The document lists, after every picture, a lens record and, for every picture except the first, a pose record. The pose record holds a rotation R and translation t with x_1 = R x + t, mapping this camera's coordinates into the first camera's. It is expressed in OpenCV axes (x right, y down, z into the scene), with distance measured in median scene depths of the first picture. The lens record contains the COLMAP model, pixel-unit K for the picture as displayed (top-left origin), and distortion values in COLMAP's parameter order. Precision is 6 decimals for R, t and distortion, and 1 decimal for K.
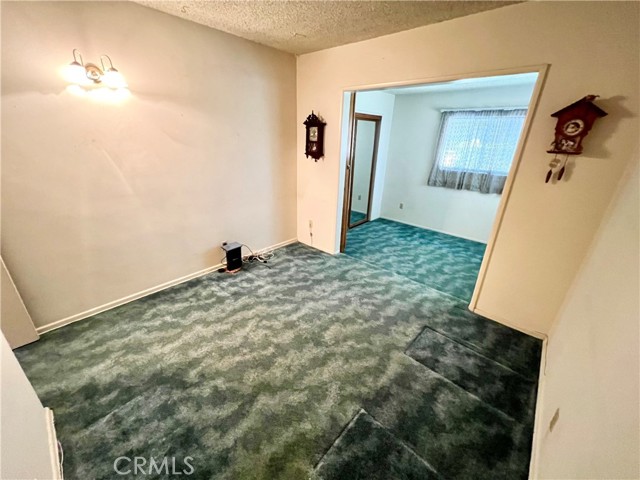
lens RADIAL K [[255.0, 0, 319.4], [0, 255.0, 239.0], [0, 0, 1]] dist [-0.001106, -0.001041]
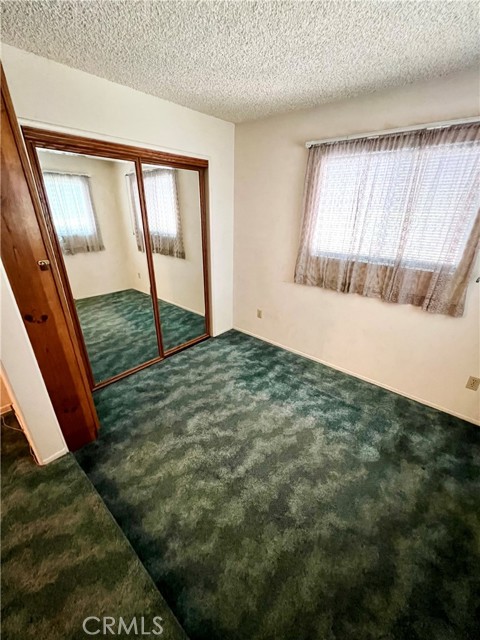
lens RADIAL K [[257.2, 0, 242.0], [0, 257.2, 319.6], [0, 0, 1]] dist [-0.003352, 0.001560]
pose [[0.999672, -0.020550, 0.015290, 0.319424], [0.020215, 0.999559, 0.021761, -0.153300], [-0.015731, -0.021444, 0.999646, 0.452681]]
